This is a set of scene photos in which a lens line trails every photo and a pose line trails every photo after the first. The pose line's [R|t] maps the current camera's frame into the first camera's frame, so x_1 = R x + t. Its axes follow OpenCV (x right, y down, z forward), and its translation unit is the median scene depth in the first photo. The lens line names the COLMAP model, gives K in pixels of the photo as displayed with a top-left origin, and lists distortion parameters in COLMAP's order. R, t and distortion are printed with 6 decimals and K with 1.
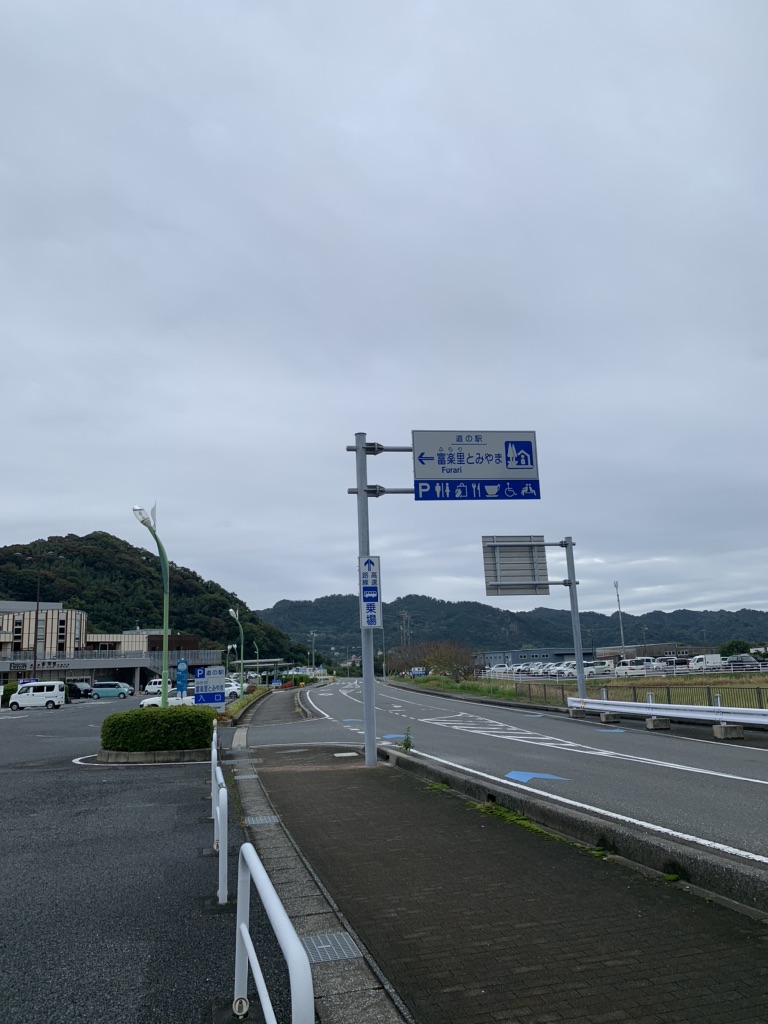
lens RADIAL K [[806.8, 0, 384.0], [0, 806.8, 512.0], [0, 0, 1]] dist [0.003146, -0.003991]
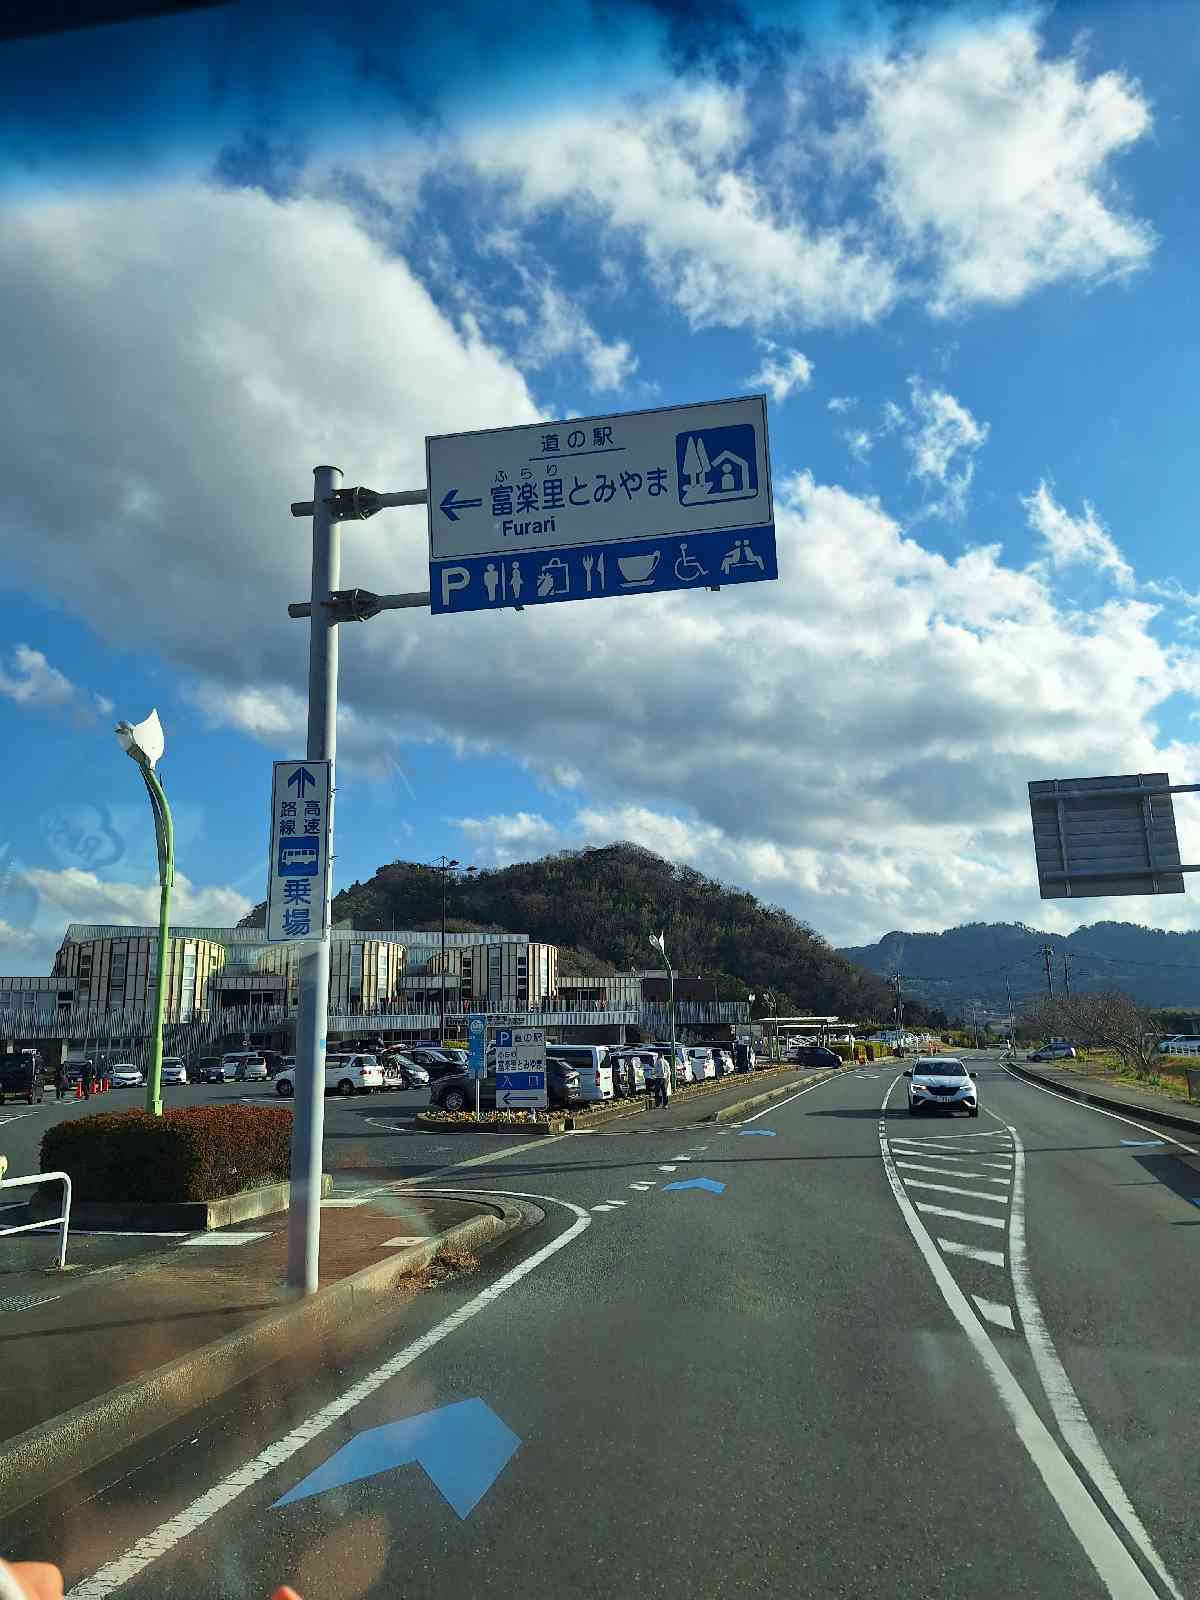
lens RADIAL K [[1148.2, 0, 600.0], [0, 1148.2, 800.0], [0, 0, 1]] dist [0.067112, 0.000002]
pose [[0.928229, -0.053625, -0.368125, 0.303640], [0.051773, 0.998548, -0.014911, 0.084781], [0.368390, -0.005218, 0.929657, 0.502408]]
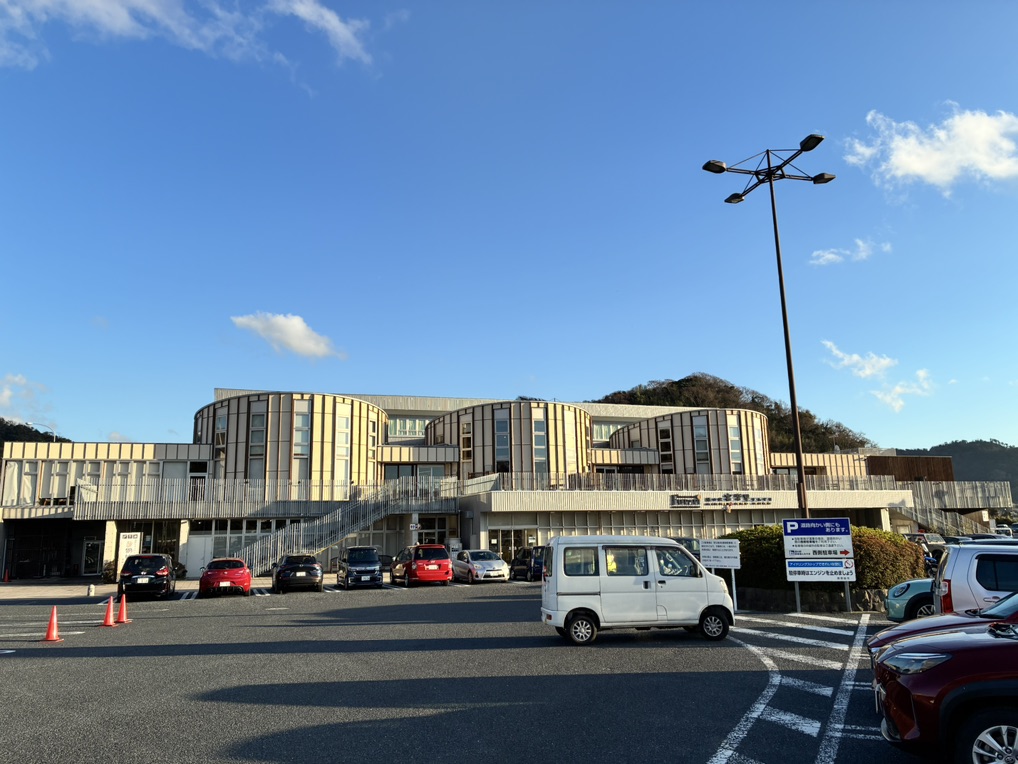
lens RADIAL K [[802.1, 0, 509.0], [0, 802.1, 382.0], [0, 0, 1]] dist [0.003146, -0.003991]
pose [[0.850706, -0.075323, -0.520217, -1.477225], [0.083626, 0.996469, -0.007527, 0.583672], [0.518947, -0.037100, 0.854001, 2.669532]]
